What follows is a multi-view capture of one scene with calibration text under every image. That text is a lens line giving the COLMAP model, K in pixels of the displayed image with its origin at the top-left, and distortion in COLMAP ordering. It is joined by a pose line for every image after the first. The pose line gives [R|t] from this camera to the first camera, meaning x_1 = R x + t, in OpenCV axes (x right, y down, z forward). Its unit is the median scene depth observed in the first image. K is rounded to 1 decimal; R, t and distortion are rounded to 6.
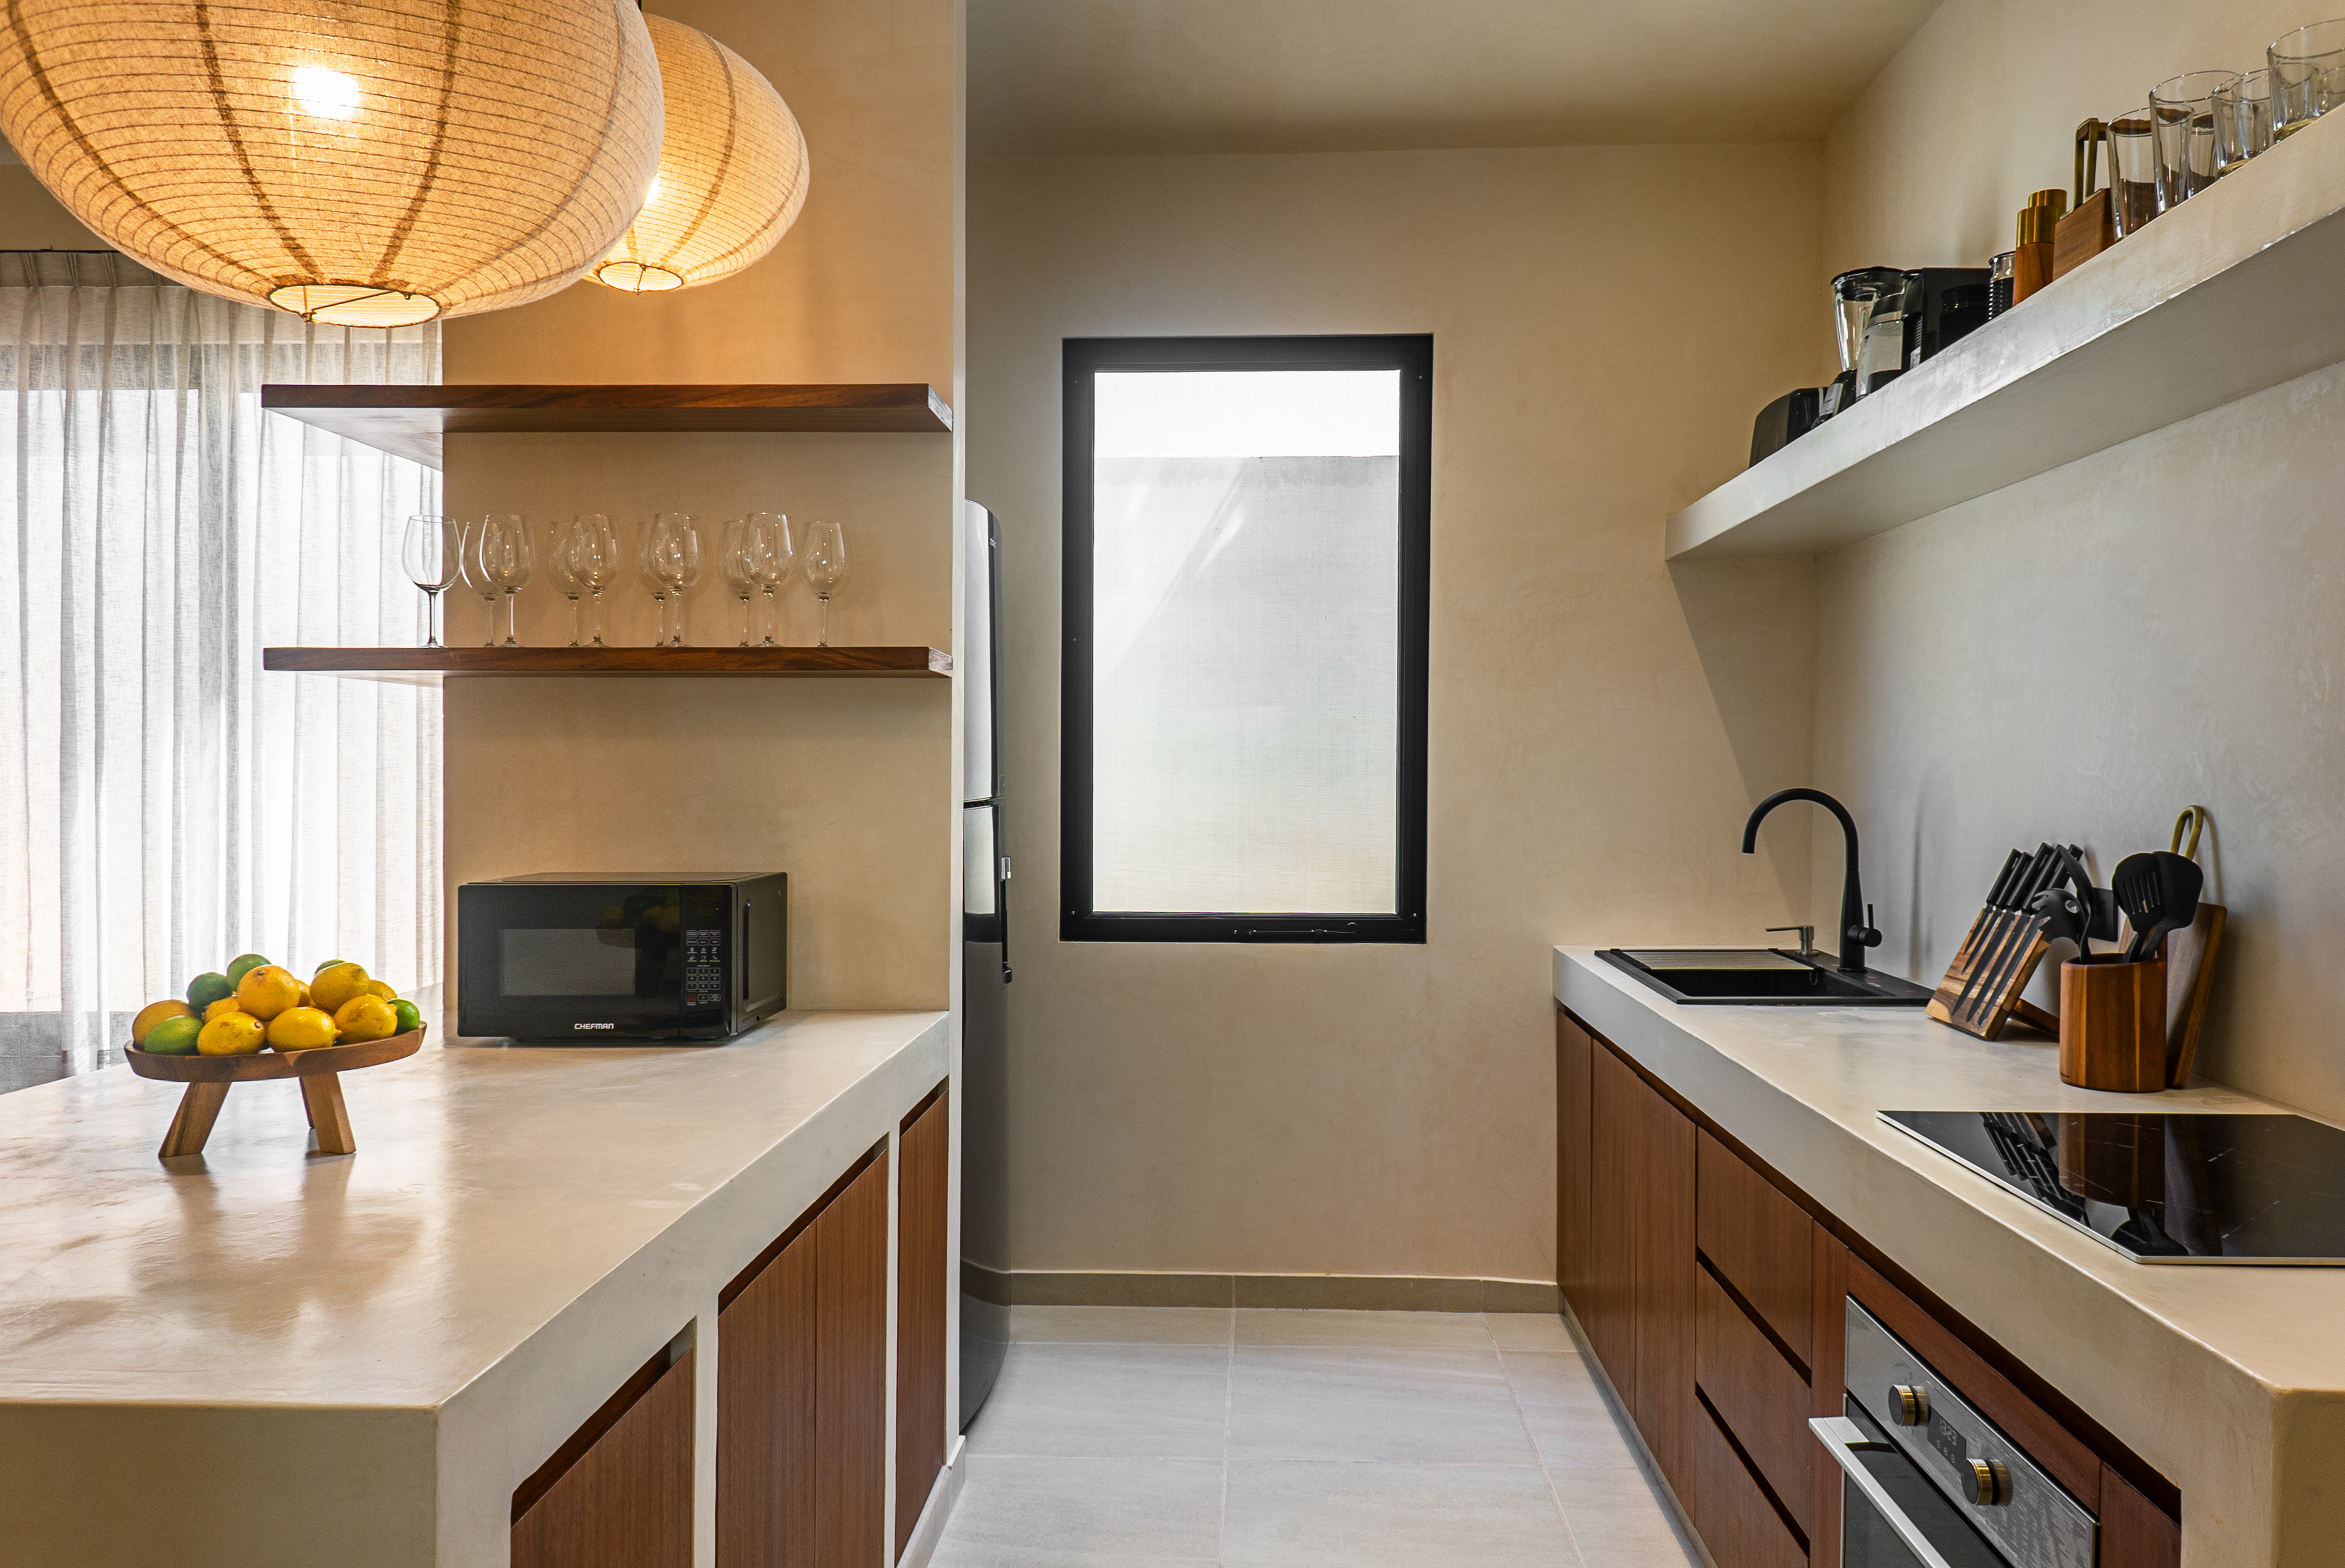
lens RADIAL K [[1624.0, 0, 1172.5], [0, 1624.0, 784.0], [0, 0, 1]] dist [0.040353, -0.003135]
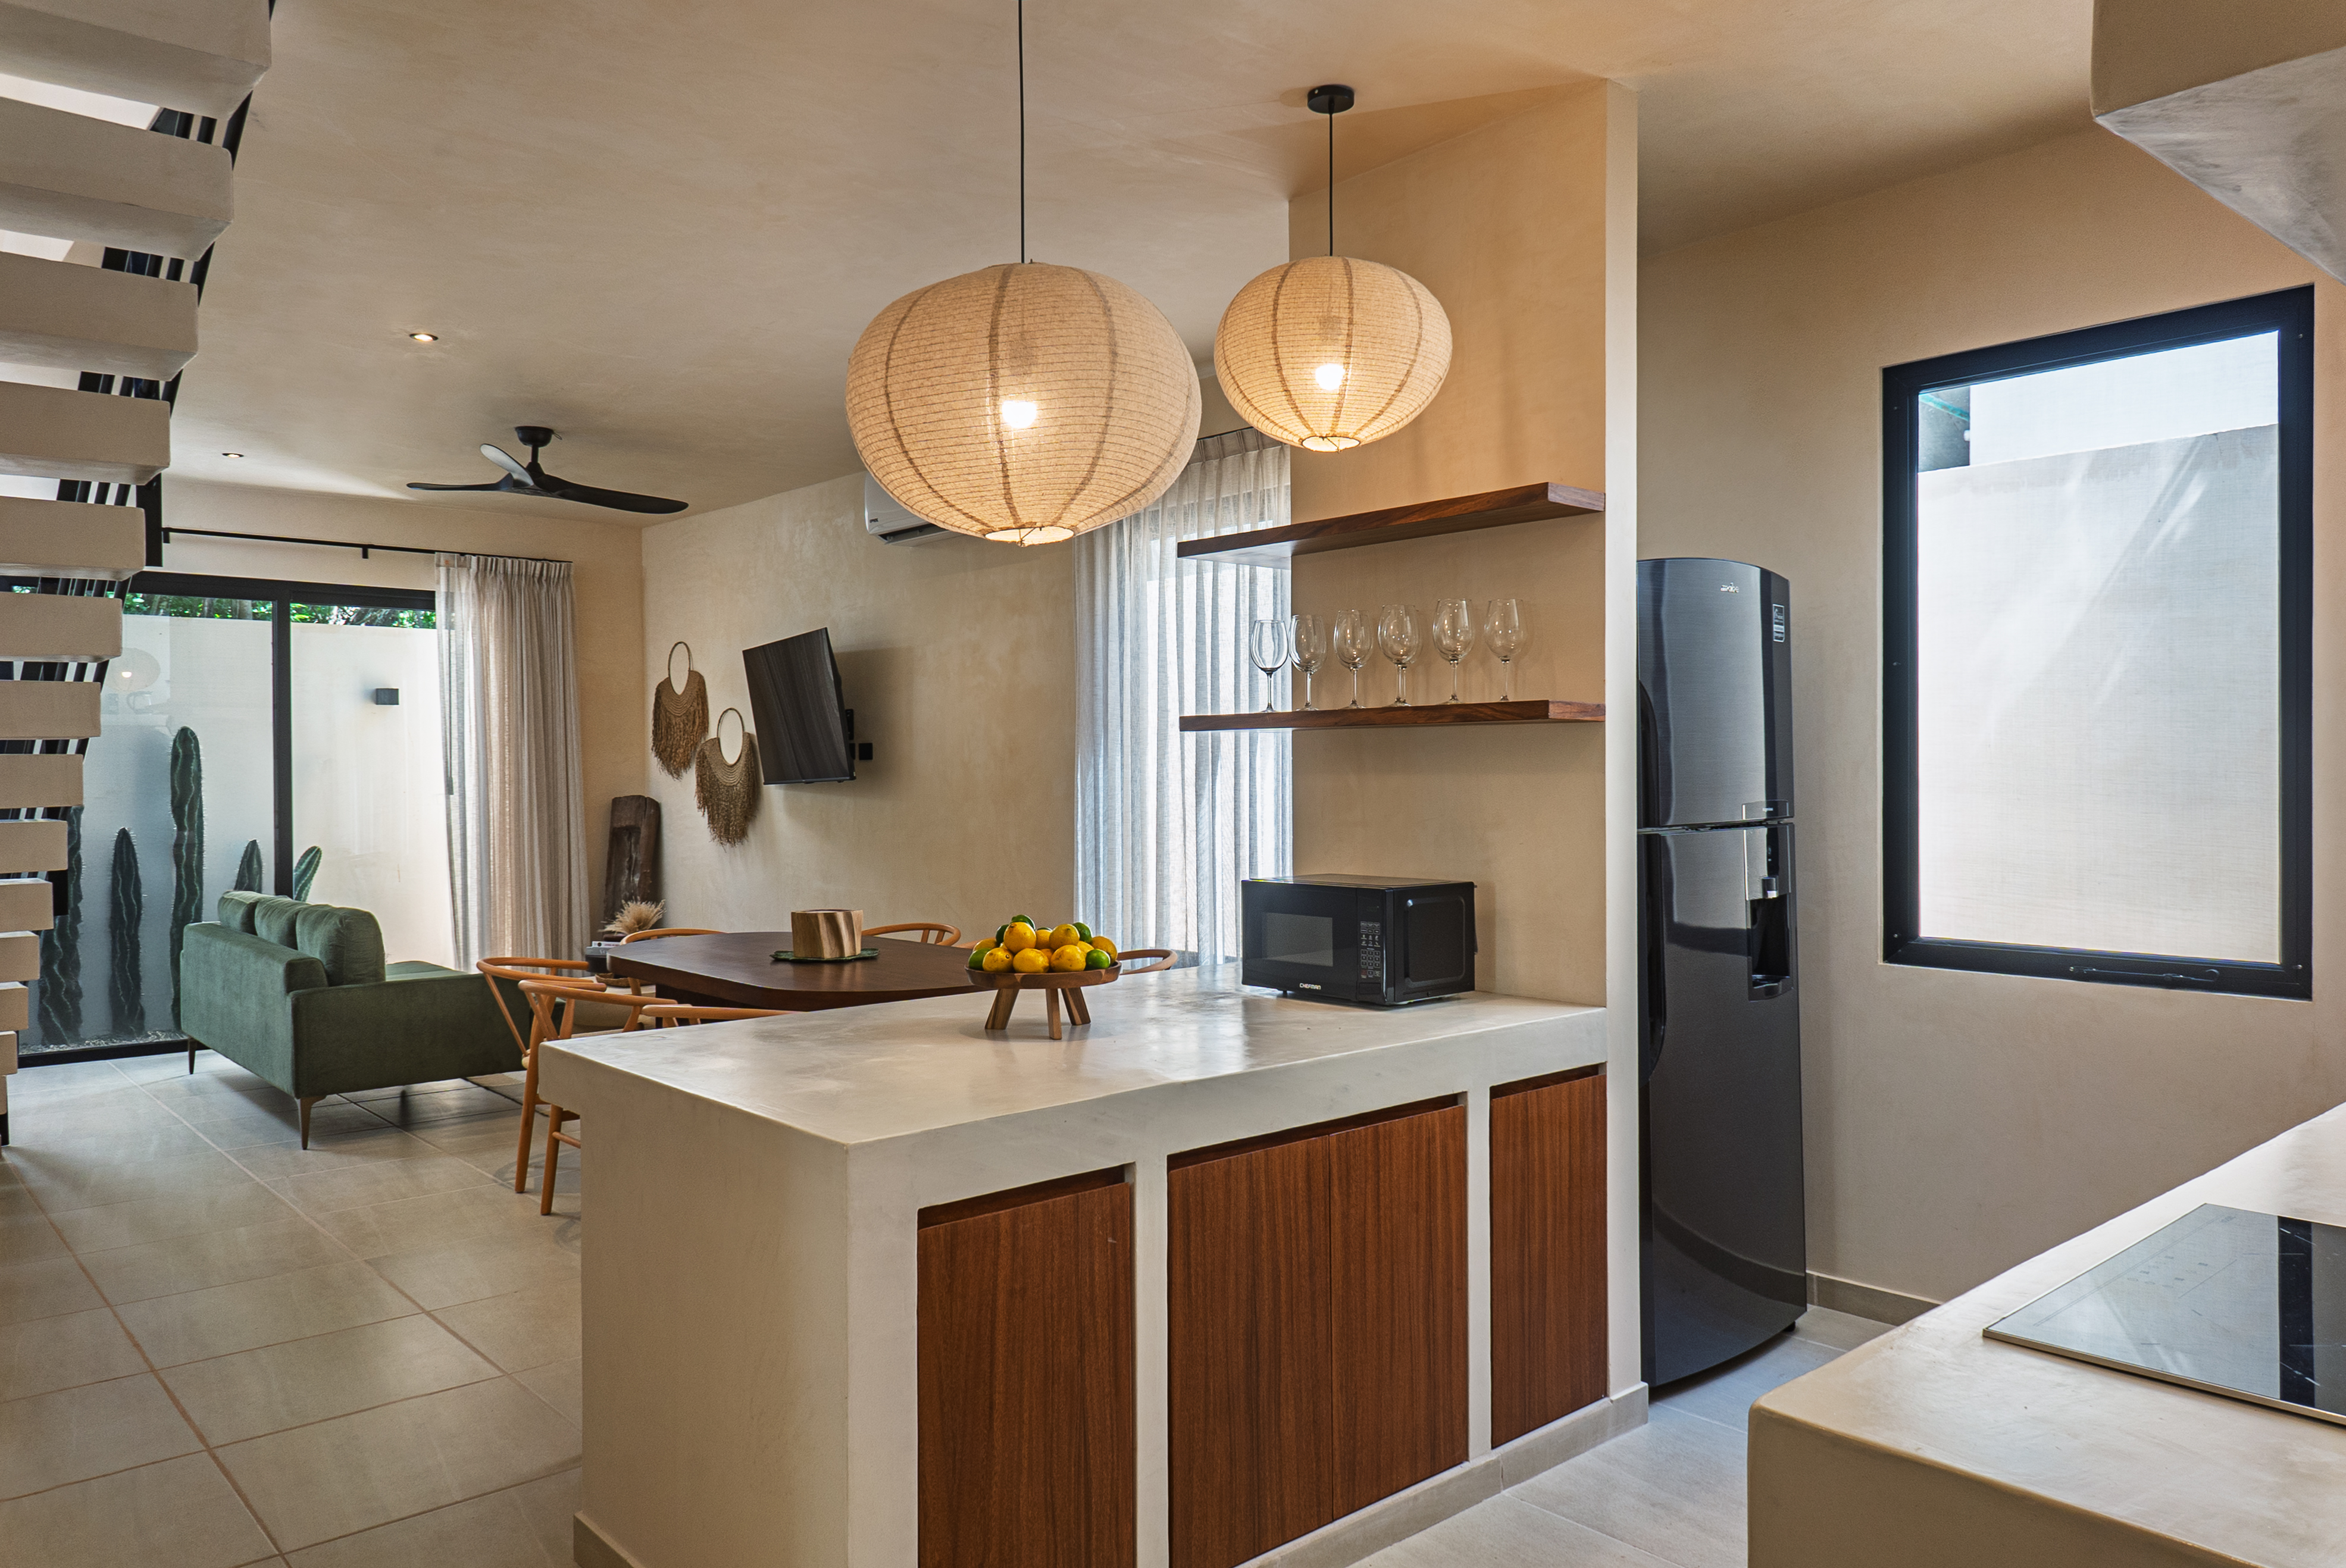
lens RADIAL K [[1585.1, 0, 1173.0], [0, 1585.1, 784.0], [0, 0, 1]] dist [0.046302, 0.000078]
pose [[0.699870, 0.000846, -0.714269, 0.462749], [0.000257, 0.999999, 0.001436, -0.022333], [0.714270, -0.001189, 0.699869, -0.022315]]
